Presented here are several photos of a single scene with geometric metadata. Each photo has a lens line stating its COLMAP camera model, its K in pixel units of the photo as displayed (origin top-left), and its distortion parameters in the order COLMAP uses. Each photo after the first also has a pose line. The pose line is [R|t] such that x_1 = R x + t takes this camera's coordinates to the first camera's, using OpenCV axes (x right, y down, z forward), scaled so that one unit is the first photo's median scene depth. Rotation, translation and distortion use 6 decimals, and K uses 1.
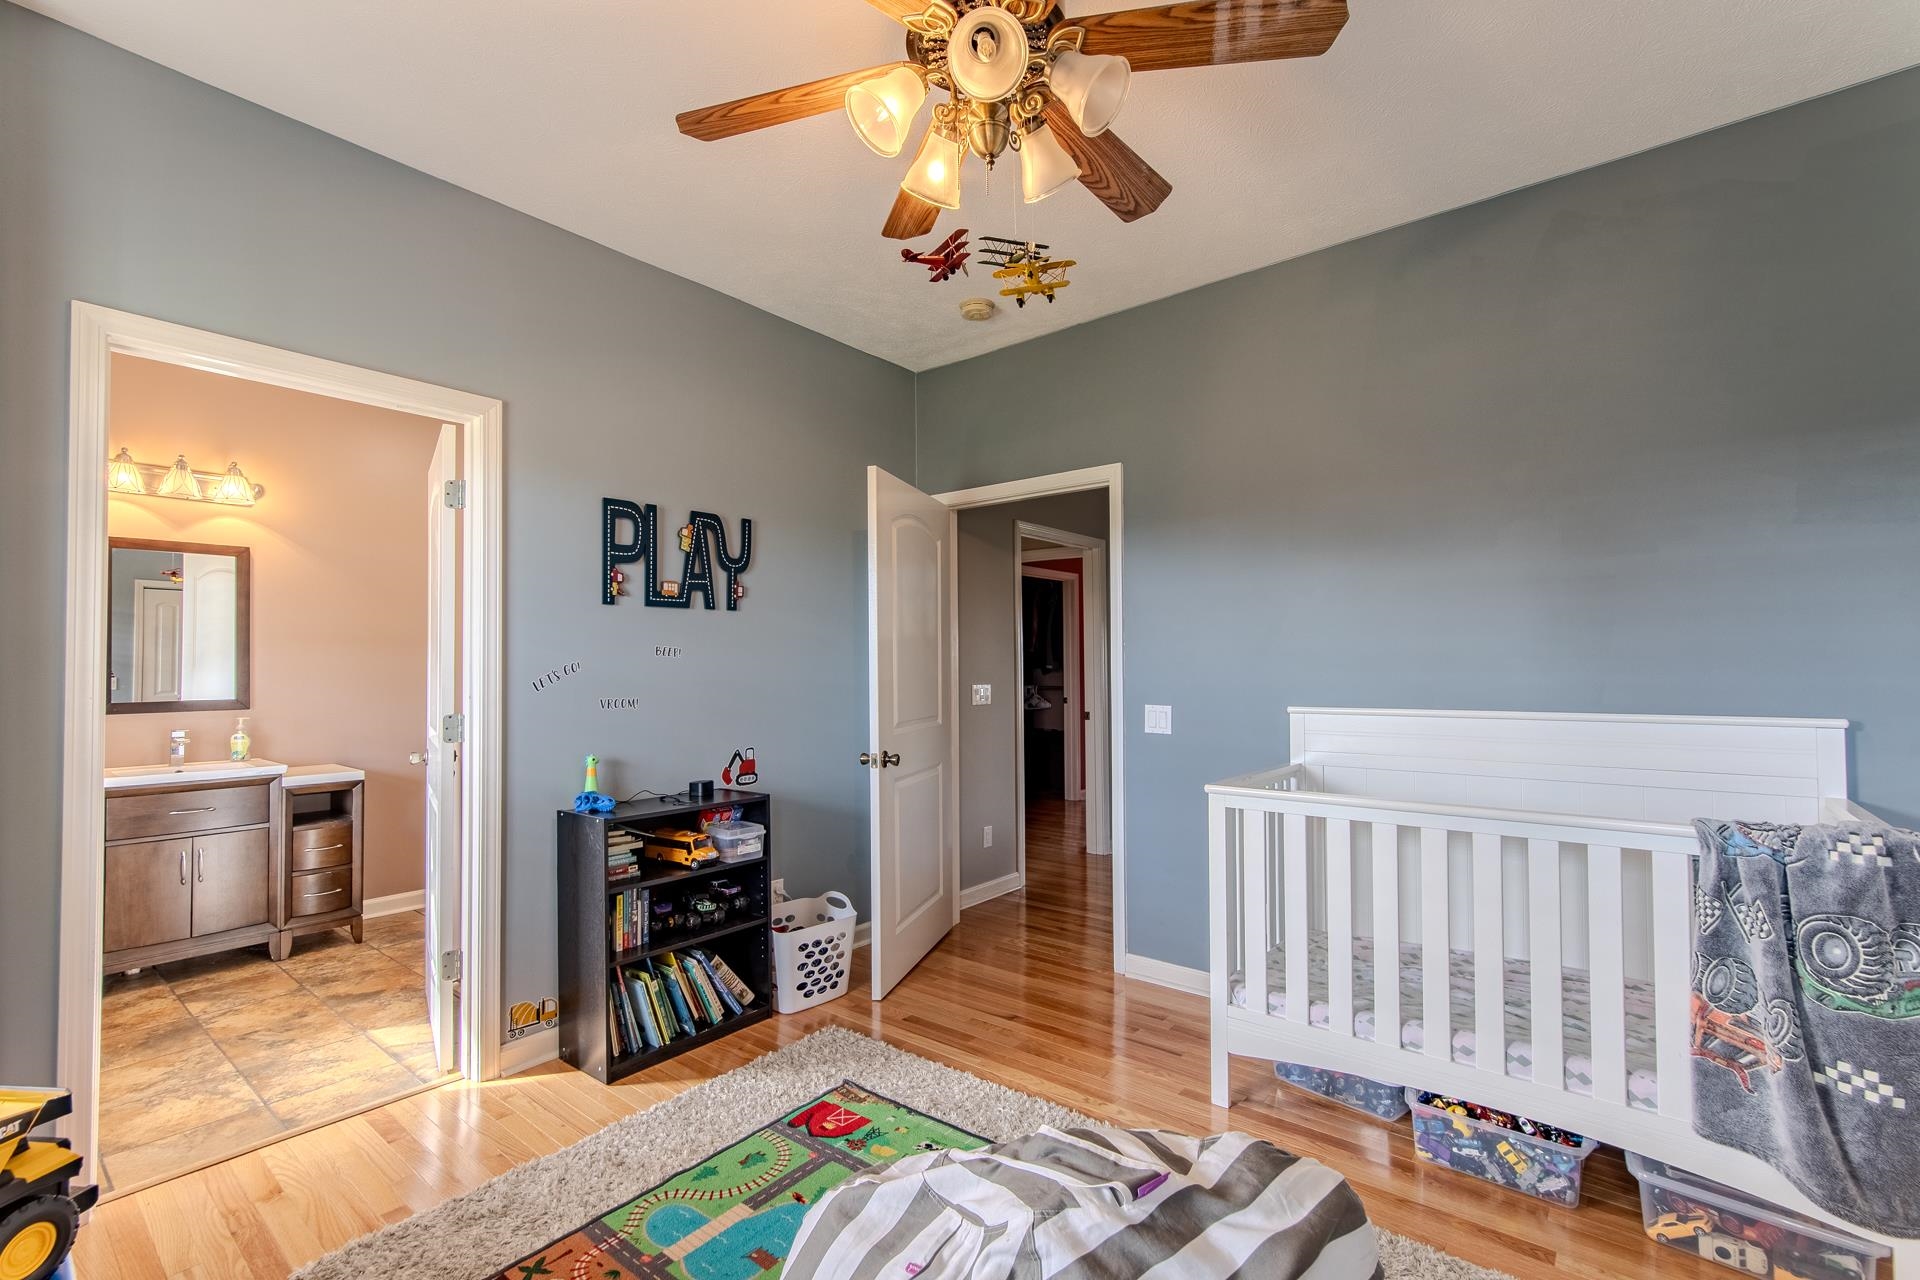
lens RADIAL K [[840.2, 0, 956.4], [0, 840.2, 653.1], [0, 0, 1]] dist [0.000123, 0.000690]
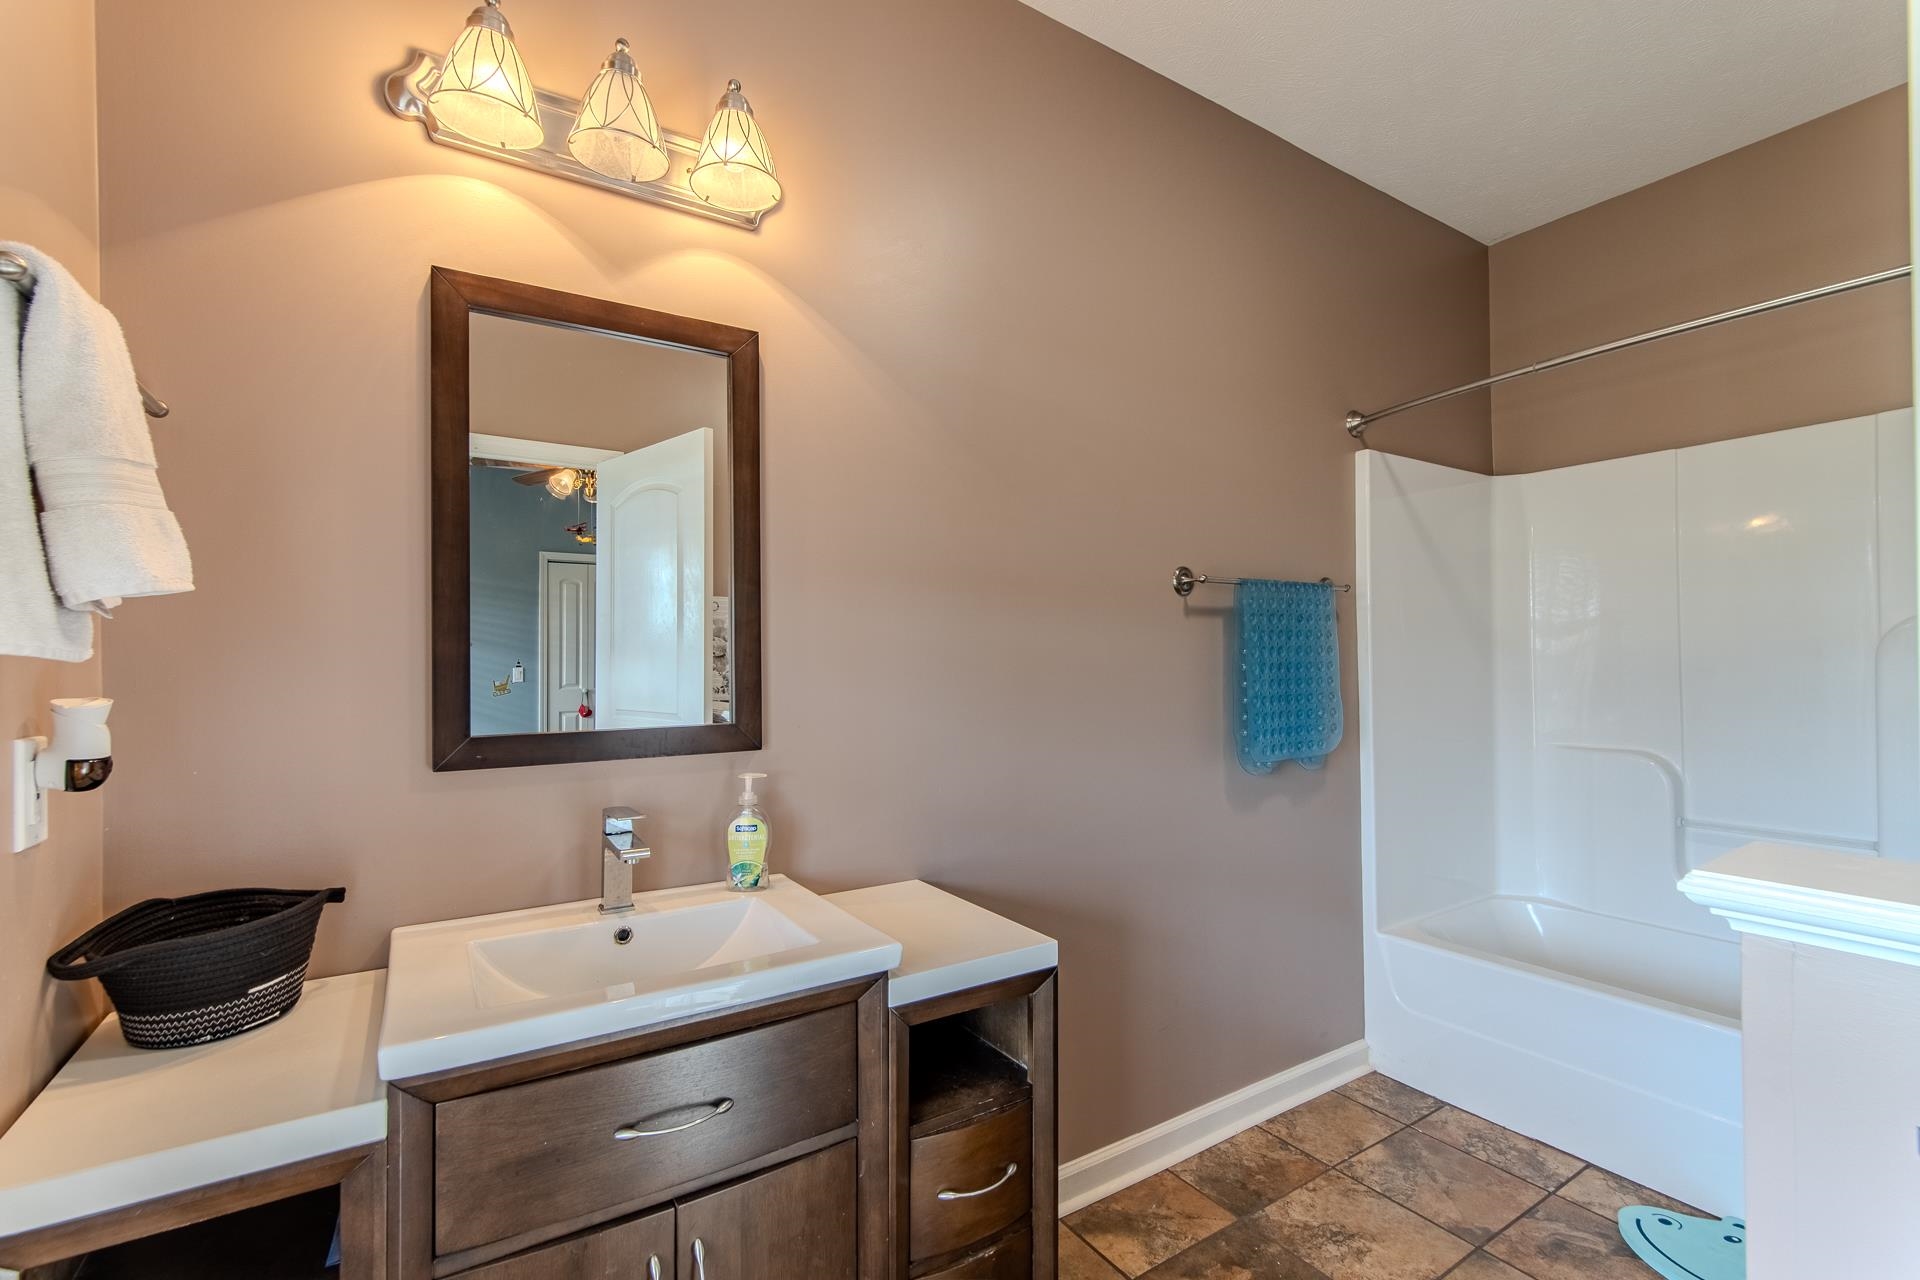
lens RADIAL K [[840.2, 0, 956.4], [0, 840.2, 653.1], [0, 0, 1]] dist [0.000123, 0.000690]
pose [[0.949742, -0.004471, -0.313002, -0.643719], [0.006492, 0.999964, 0.005415, 0.020650], [0.312966, -0.007175, 0.949737, 0.670344]]
